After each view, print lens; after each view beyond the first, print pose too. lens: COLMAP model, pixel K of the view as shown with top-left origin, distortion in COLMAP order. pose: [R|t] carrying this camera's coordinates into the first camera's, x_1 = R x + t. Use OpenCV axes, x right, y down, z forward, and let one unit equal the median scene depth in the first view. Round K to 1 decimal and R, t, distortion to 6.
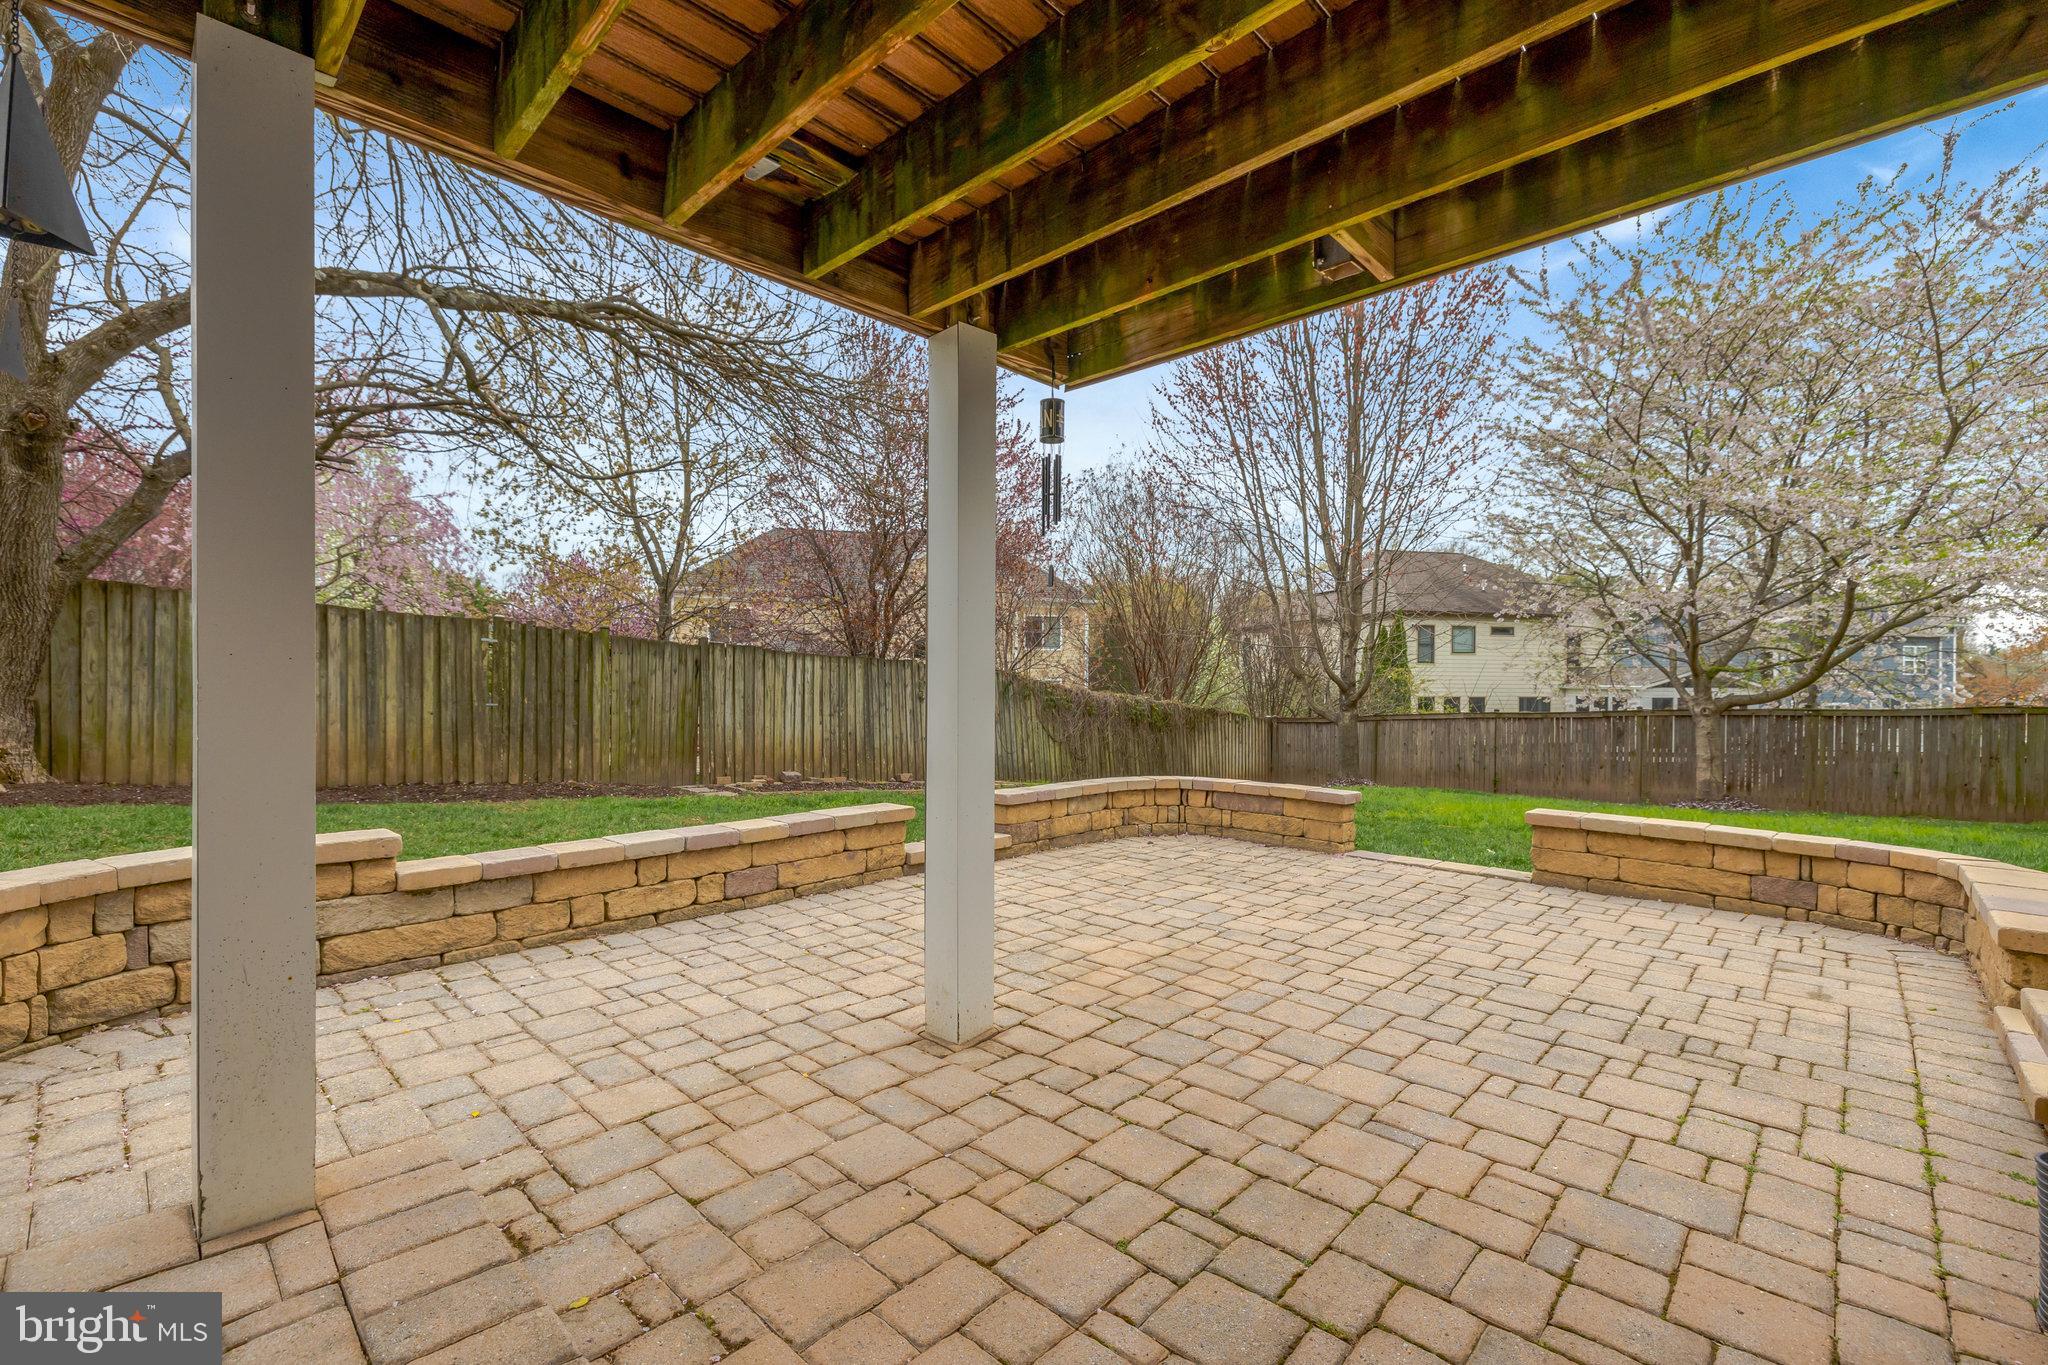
lens RADIAL K [[873.0, 0, 1024.0], [0, 873.0, 682.5], [0, 0, 1]] dist [0.002596, 0.000234]
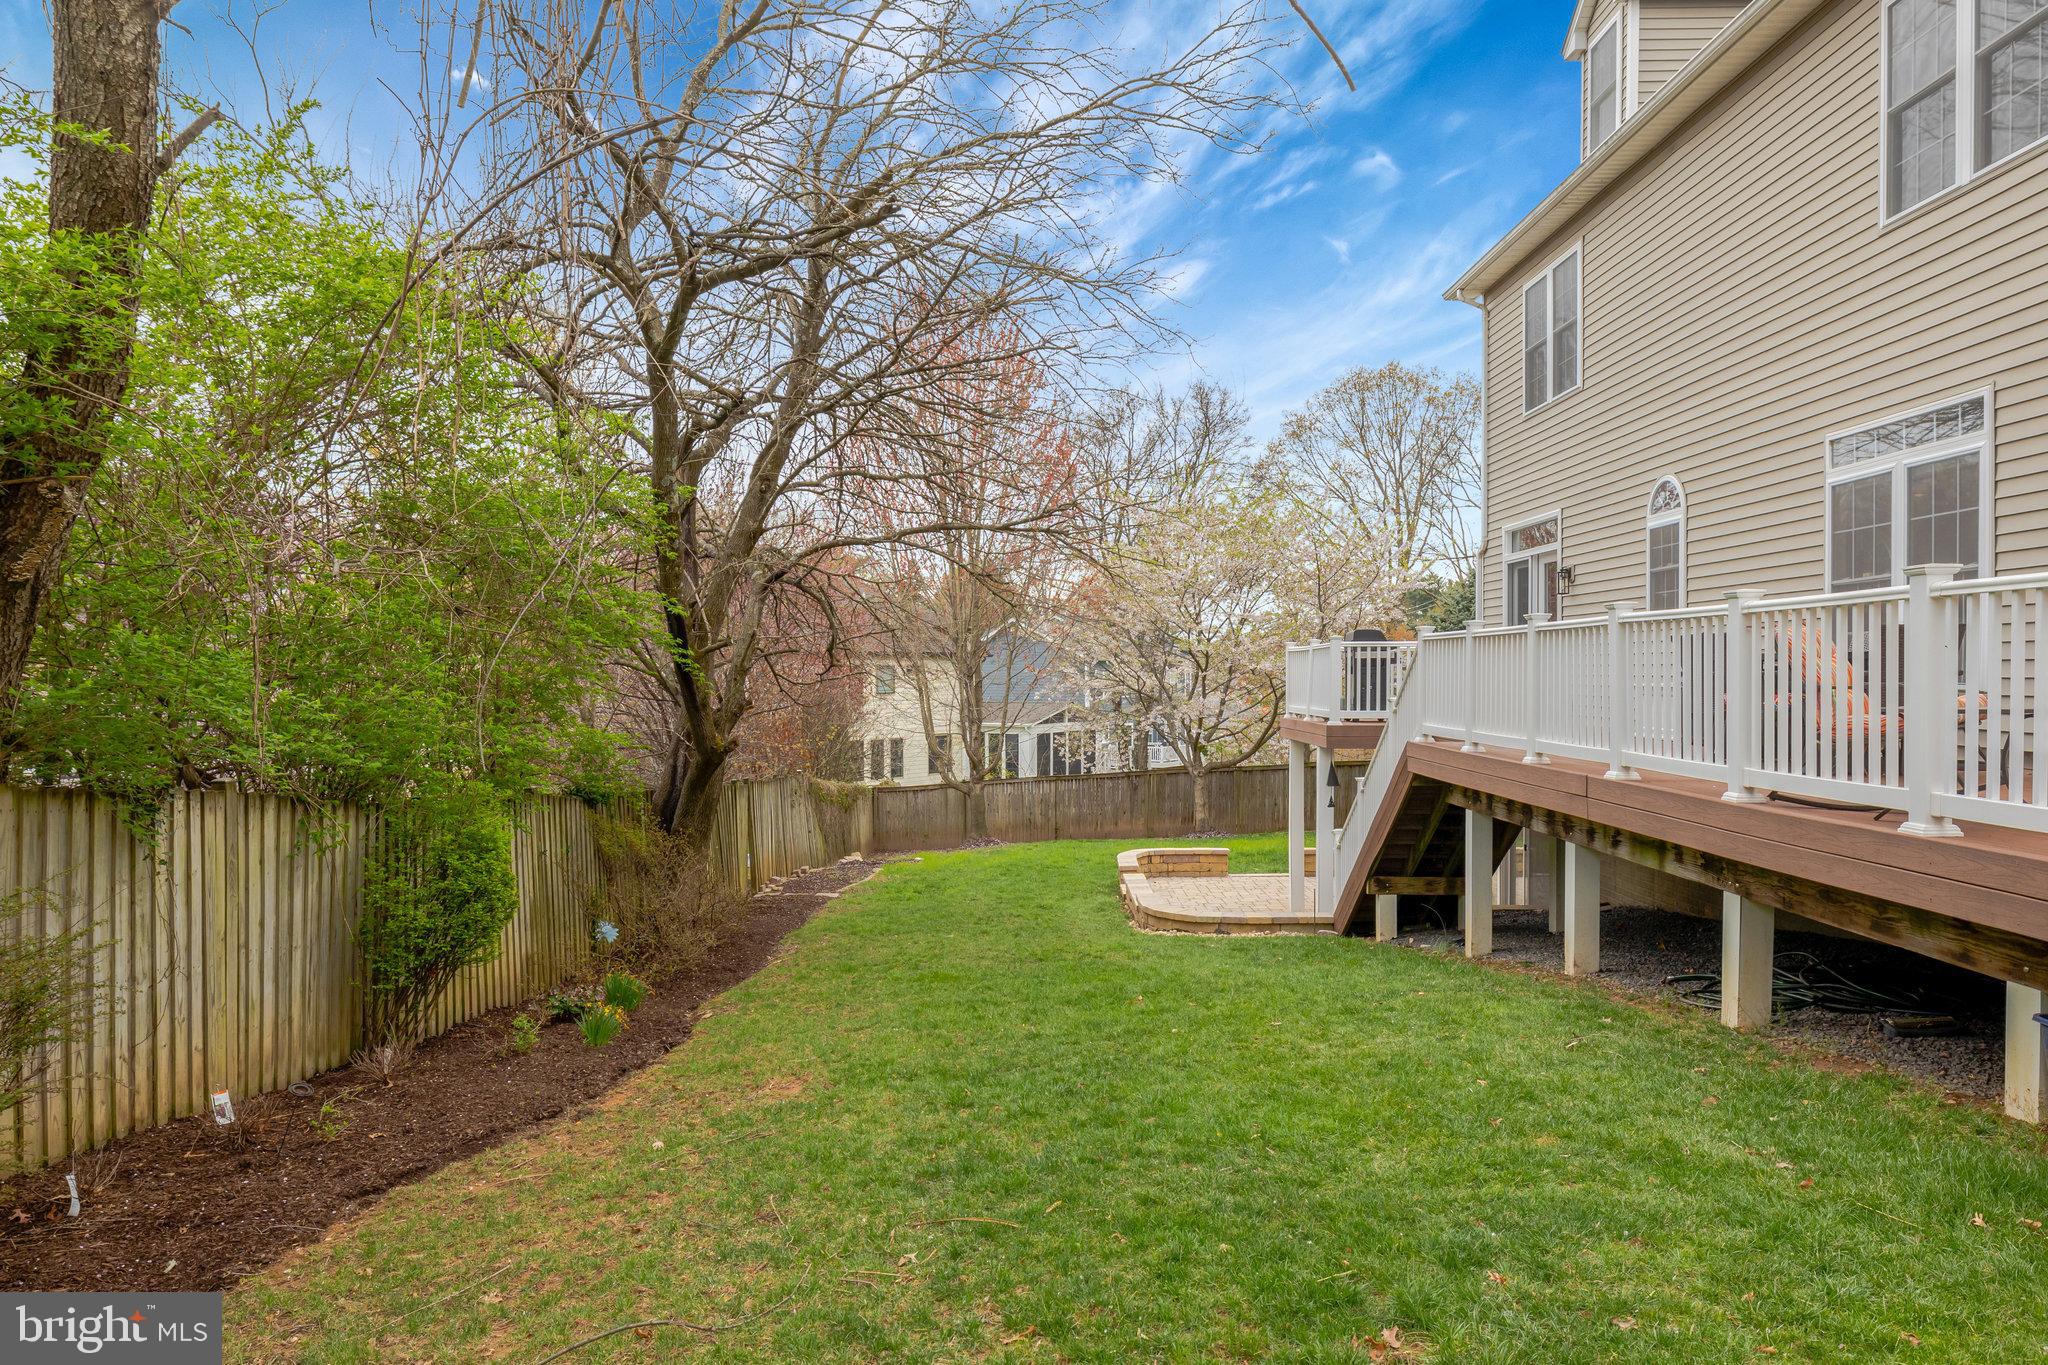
lens RADIAL K [[1408.5, 0, 1024.0], [0, 1408.5, 682.5], [0, 0, 1]] dist [-0.000074, 0.000107]
pose [[0.733462, -0.017133, 0.679514, -1.089798], [0.013034, 0.999853, 0.011140, -0.153976], [-0.679605, 0.000686, 0.733578, -0.574199]]
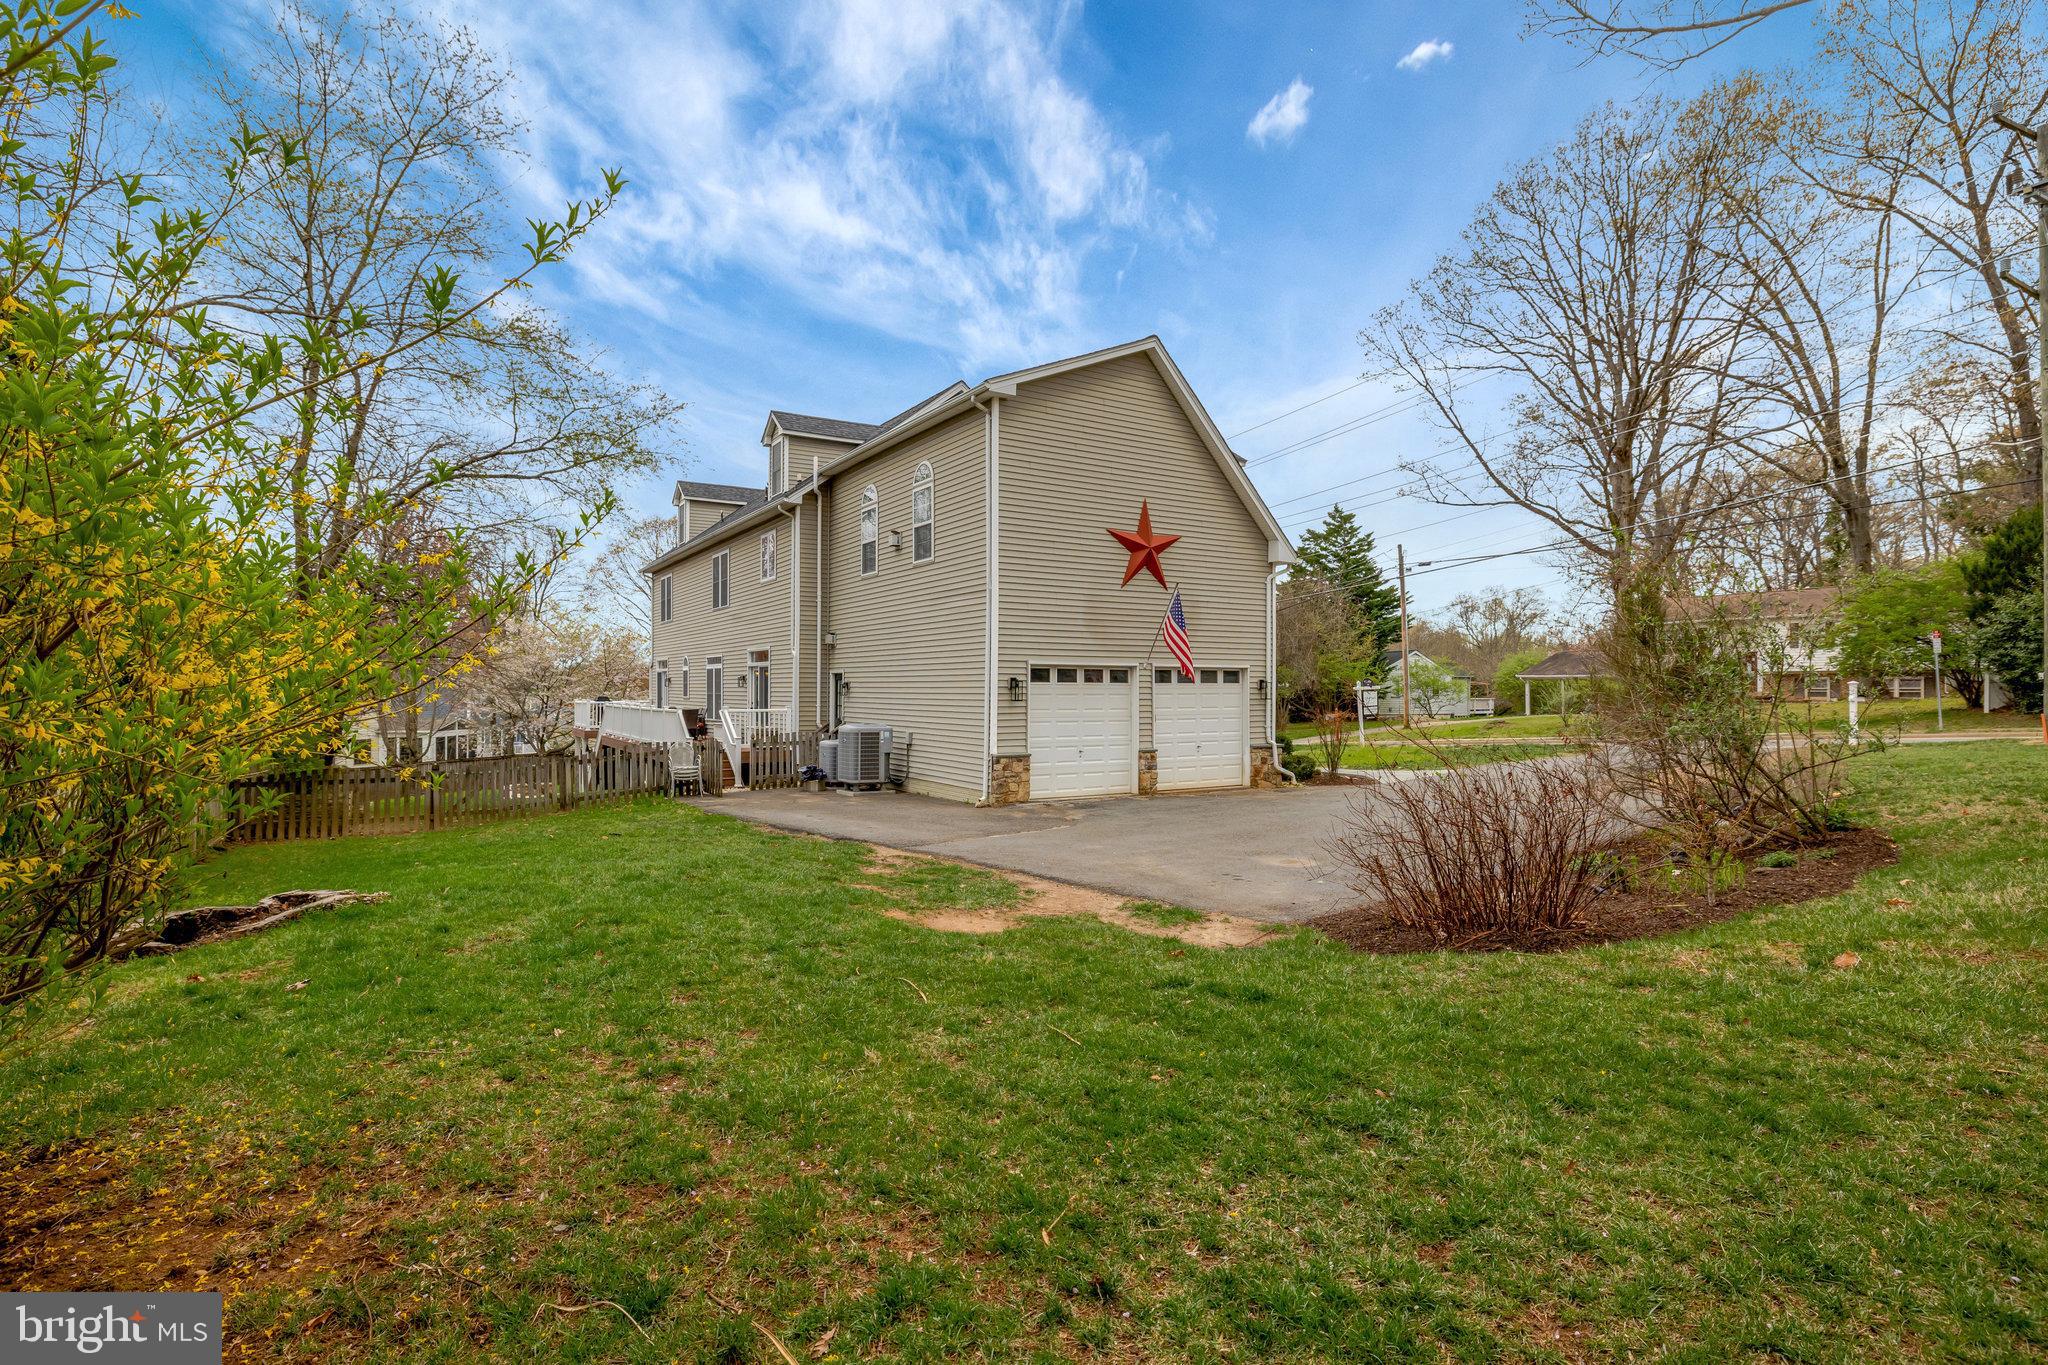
lens RADIAL K [[1021.6, 0, 1024.0], [0, 1021.6, 682.5], [0, 0, 1]] dist [-0.000075, -0.000009]
pose [[0.269773, -0.006566, 0.962902, -2.188964], [0.006728, 0.999965, 0.004934, -0.223733], [-0.962901, 0.005147, 0.269808, -1.568866]]
